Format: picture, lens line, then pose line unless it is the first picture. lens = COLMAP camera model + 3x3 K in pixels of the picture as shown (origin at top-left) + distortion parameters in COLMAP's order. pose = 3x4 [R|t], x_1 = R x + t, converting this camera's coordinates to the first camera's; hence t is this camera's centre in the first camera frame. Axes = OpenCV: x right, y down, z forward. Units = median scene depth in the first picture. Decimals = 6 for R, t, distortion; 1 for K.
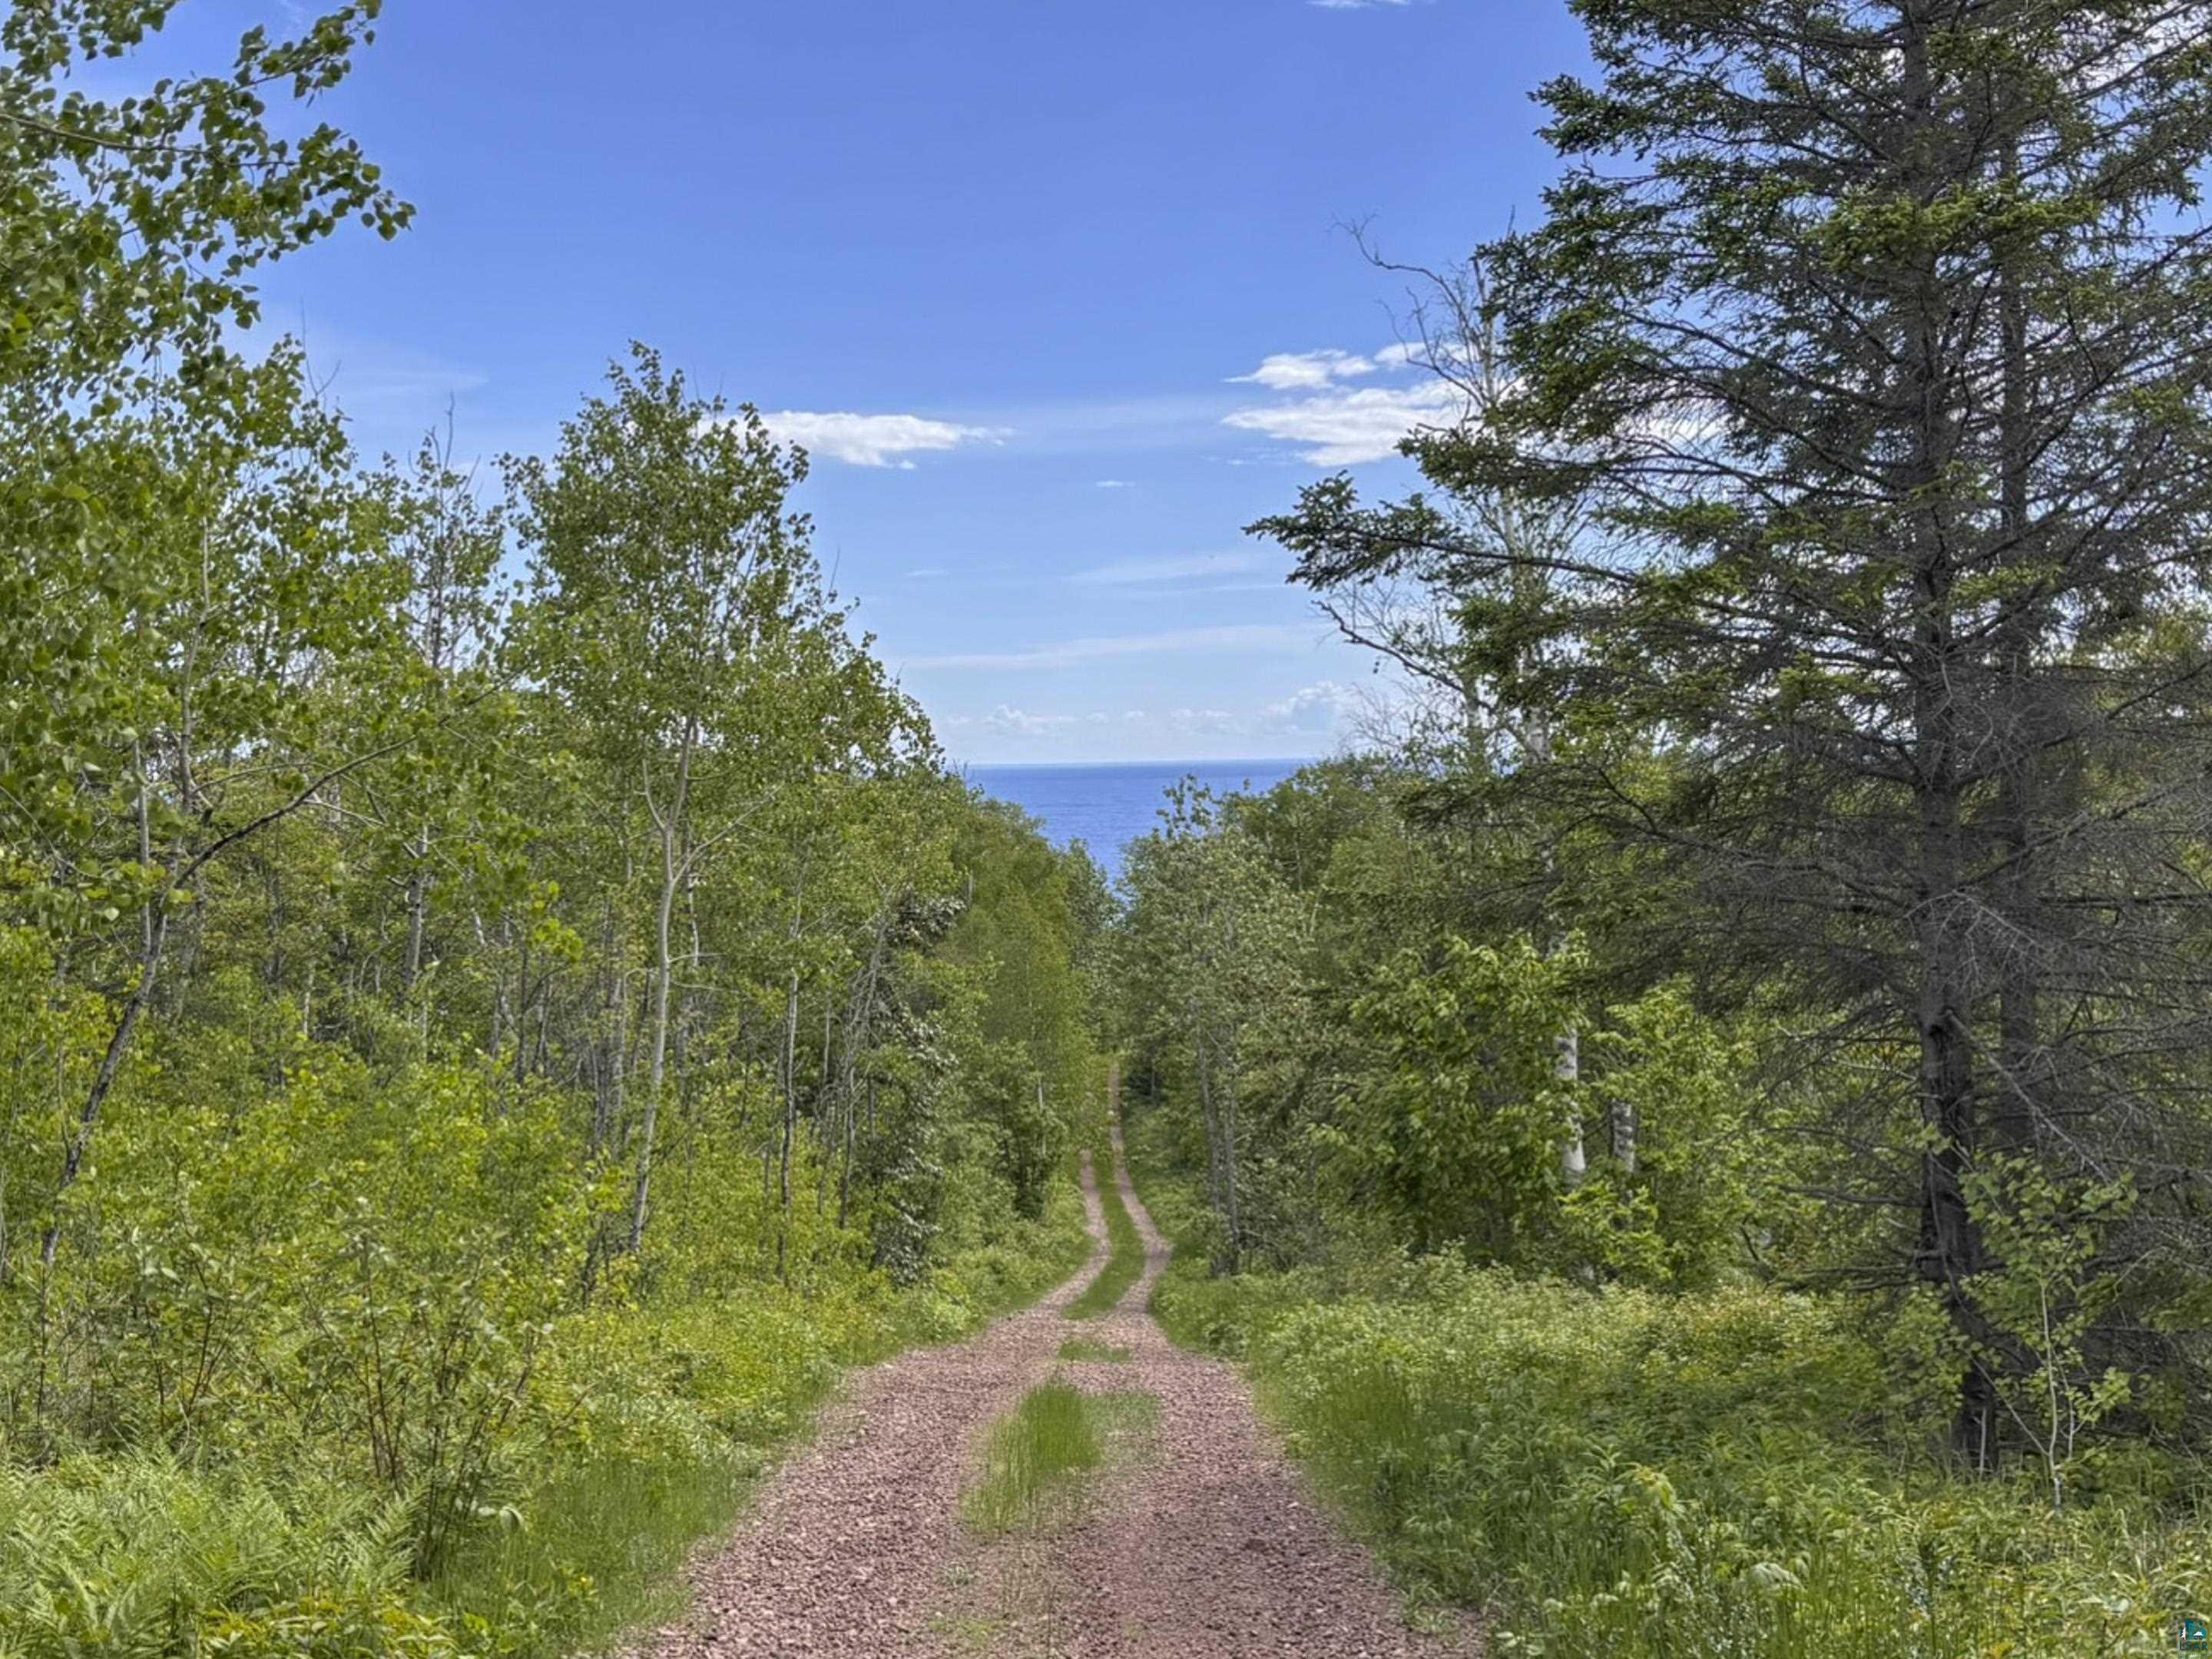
lens RADIAL K [[1951.8, 0, 1106.0], [0, 1951.8, 829.5], [0, 0, 1]] dist [-0.254657, 0.000481]
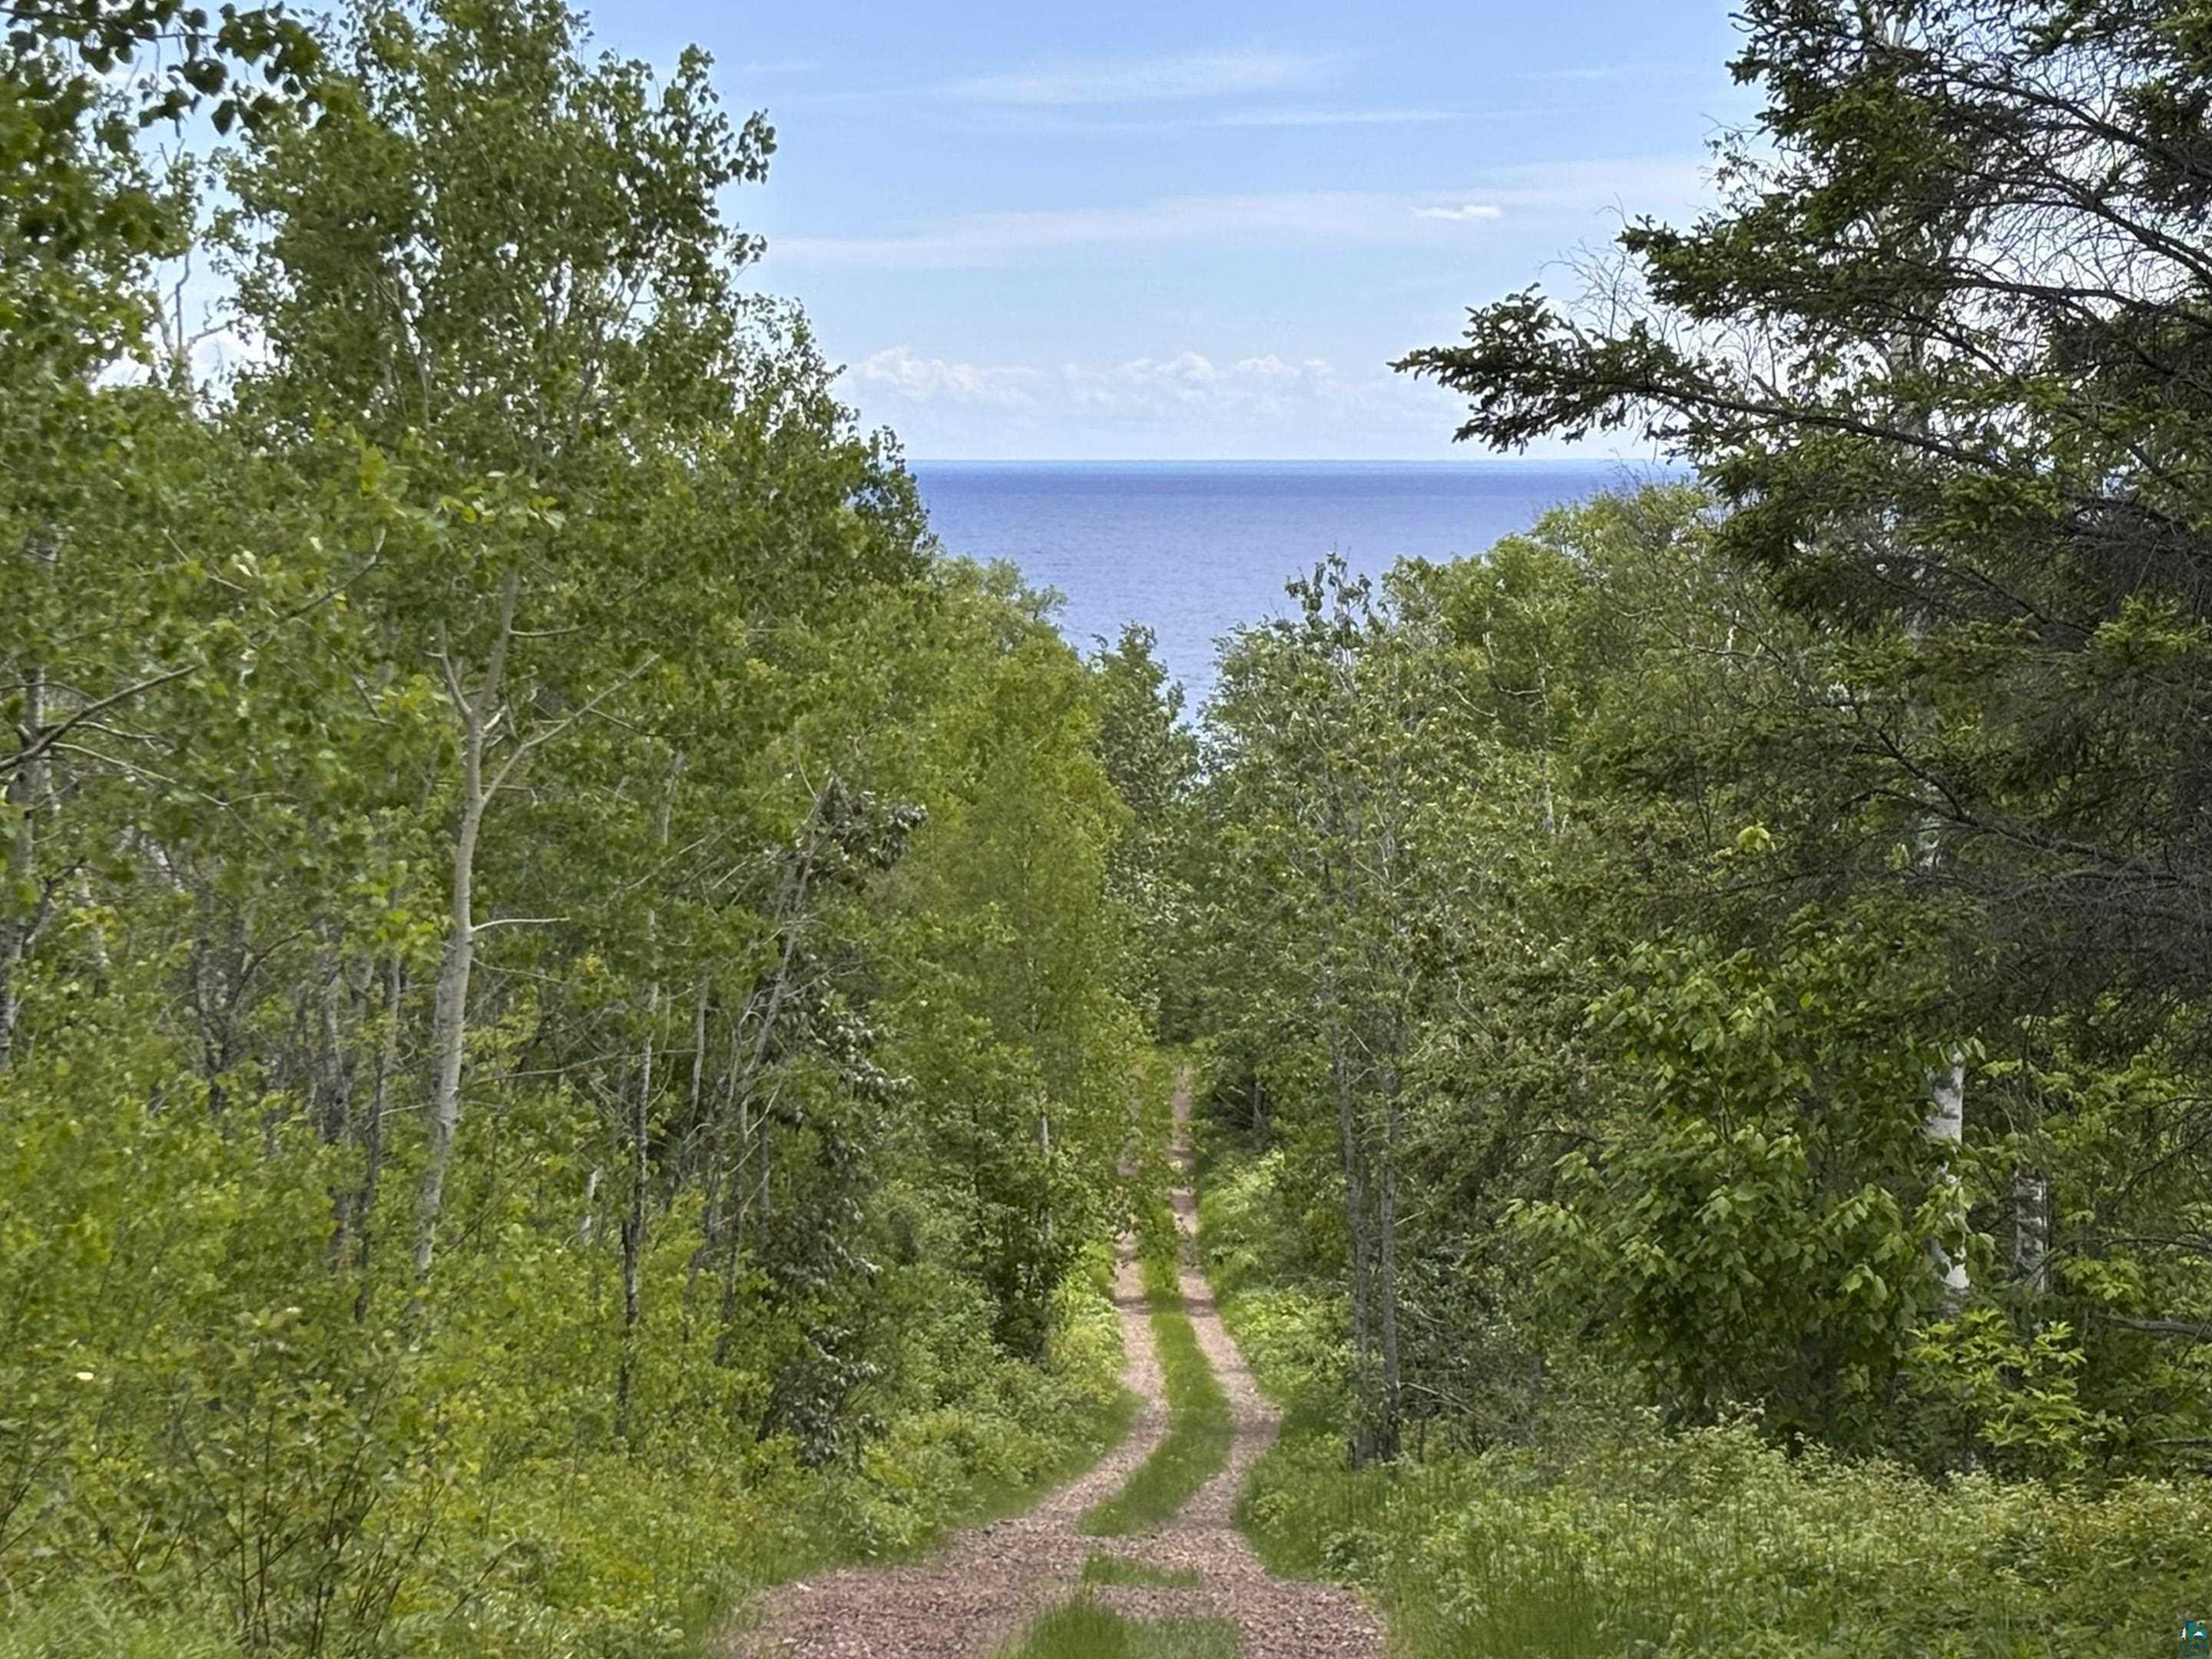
lens RADIAL K [[5083.7, 0, 1058.5], [0, 5083.7, 830.5], [0, 0, 1]] dist [-0.890960, 0.221288]
pose [[0.999614, 0.019839, -0.019467, -0.006167], [-0.017986, 0.995674, 0.091160, -0.100742], [0.021191, -0.090774, 0.995646, -0.528191]]
